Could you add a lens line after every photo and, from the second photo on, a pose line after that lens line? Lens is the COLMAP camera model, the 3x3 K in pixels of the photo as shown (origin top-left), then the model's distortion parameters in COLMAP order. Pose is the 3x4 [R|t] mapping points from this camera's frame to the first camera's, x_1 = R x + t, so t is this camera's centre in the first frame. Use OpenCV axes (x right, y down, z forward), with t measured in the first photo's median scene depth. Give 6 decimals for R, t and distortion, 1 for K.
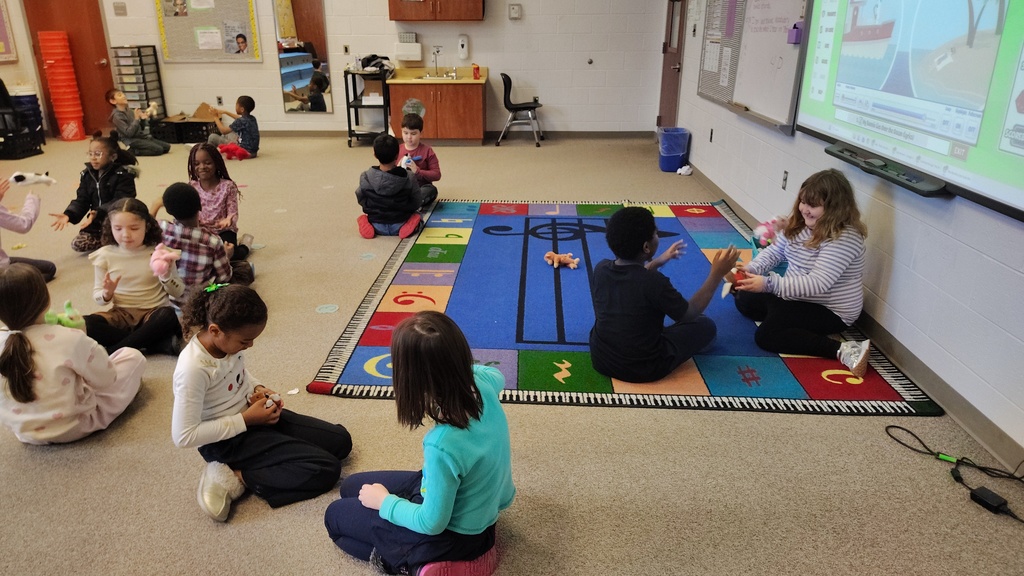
lens RADIAL K [[745.2, 0, 512.0], [0, 745.2, 288.0], [0, 0, 1]] dist [0.063565, -0.086676]
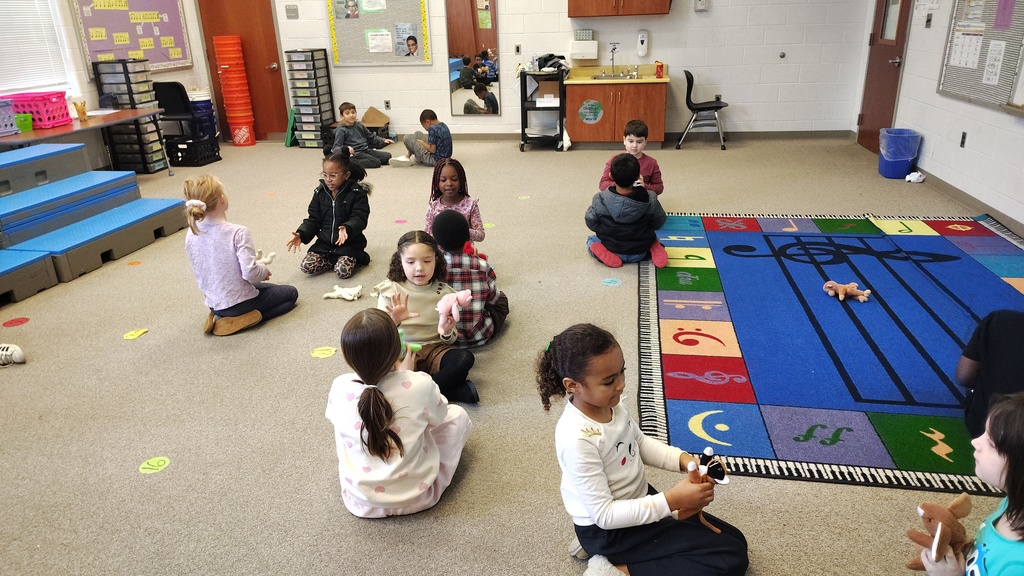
lens RADIAL K [[745.2, 0, 512.0], [0, 745.2, 288.0], [0, 0, 1]] dist [0.063565, -0.086676]
pose [[0.993548, 0.016409, -0.112223, -0.121091], [-0.015231, 0.999820, 0.011351, -0.024668], [0.112389, -0.009569, 0.993618, 0.048167]]
